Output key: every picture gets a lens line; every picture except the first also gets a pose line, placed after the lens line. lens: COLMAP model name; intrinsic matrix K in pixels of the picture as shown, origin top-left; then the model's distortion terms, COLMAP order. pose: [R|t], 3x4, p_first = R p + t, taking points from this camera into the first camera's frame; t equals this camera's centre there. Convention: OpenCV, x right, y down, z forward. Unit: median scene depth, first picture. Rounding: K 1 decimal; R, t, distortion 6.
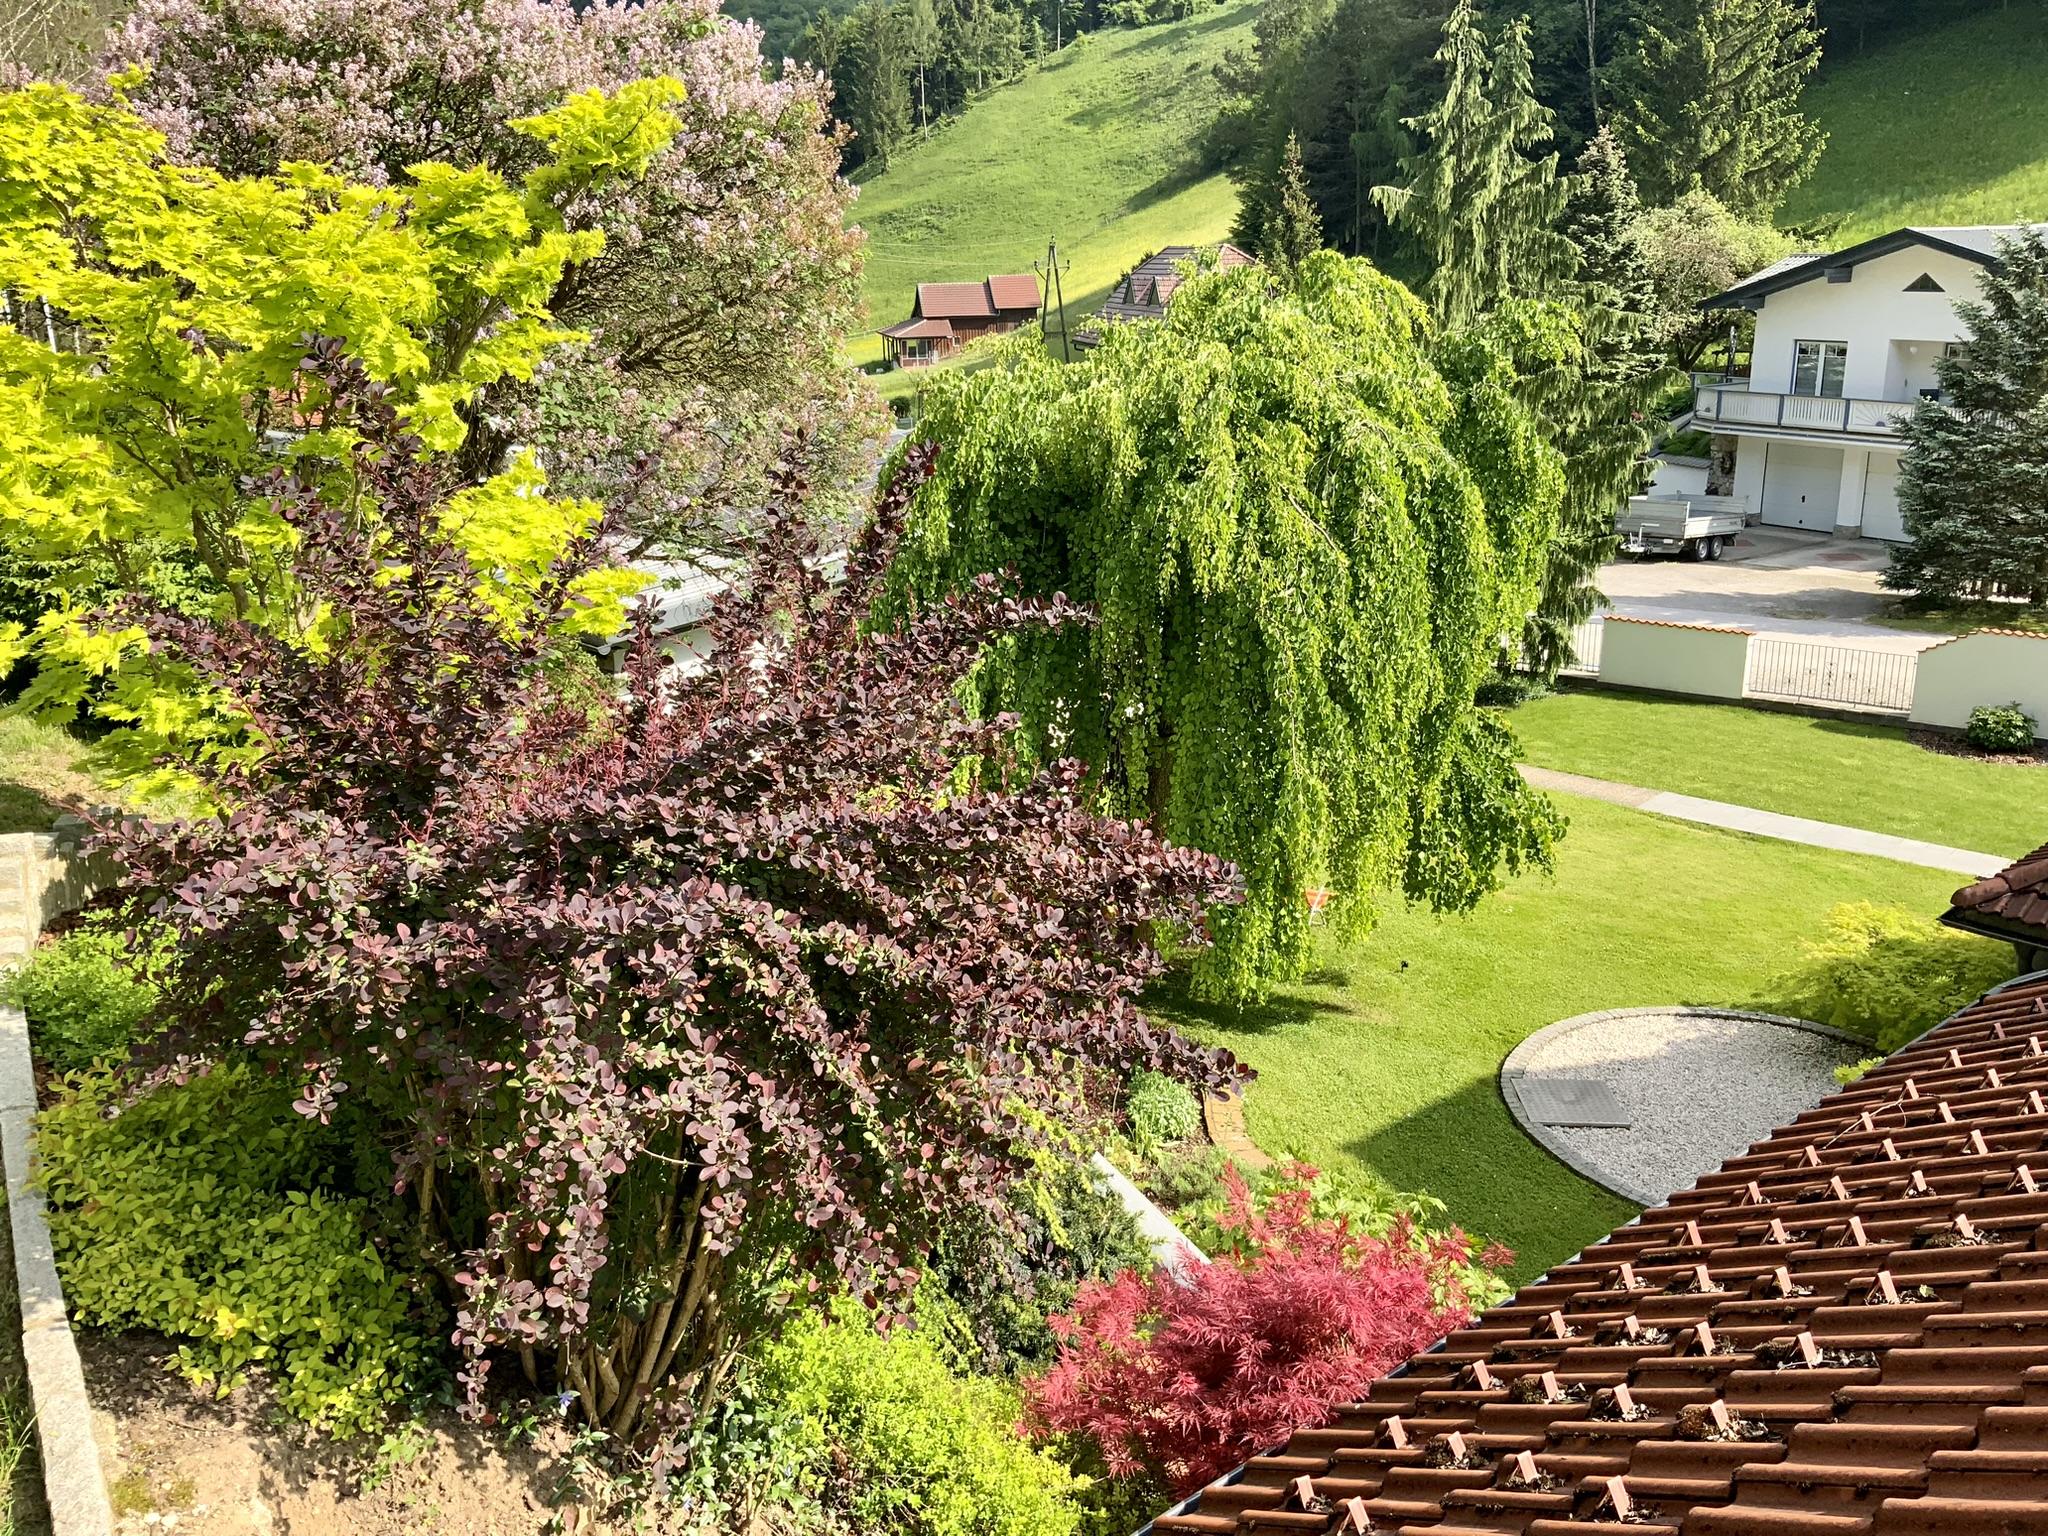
lens RADIAL K [[1729.3, 0, 1018.6], [0, 1729.3, 774.8], [0, 0, 1]] dist [-0.011530, -0.010303]
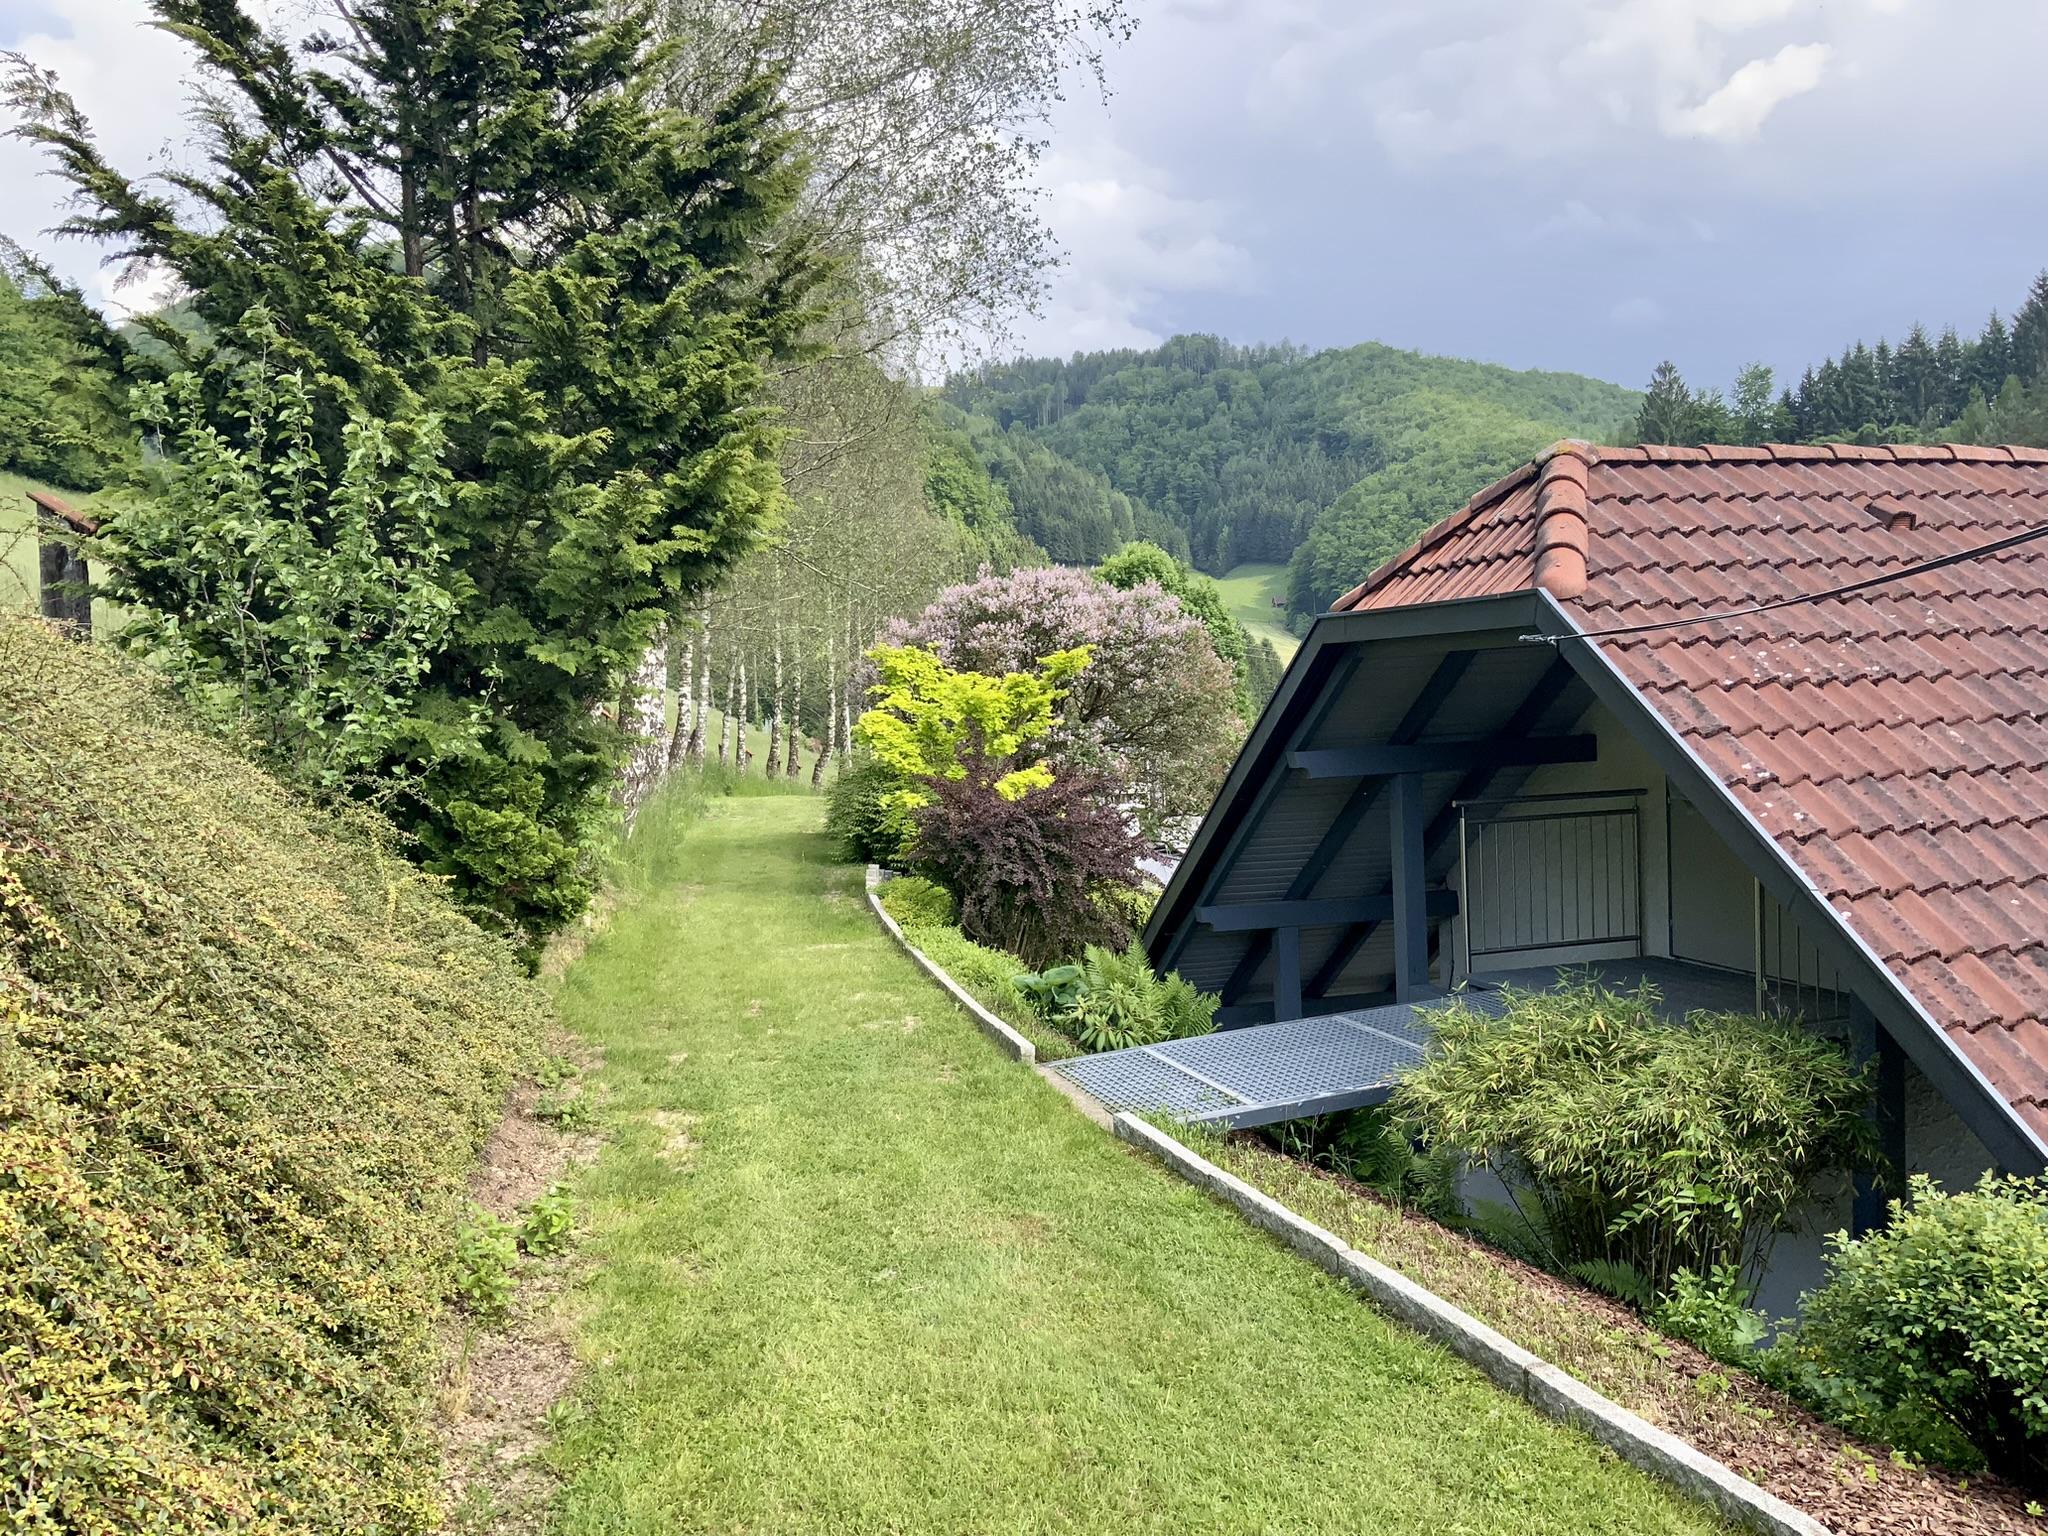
lens RADIAL K [[1729.3, 0, 1024.9], [0, 1729.3, 763.9], [0, 0, 1]] dist [-0.011530, -0.010303]
pose [[0.924886, 0.016840, -0.379871, 0.860421], [-0.105491, 0.971167, -0.213790, 0.480028], [0.365318, 0.237804, 0.899996, -1.767484]]
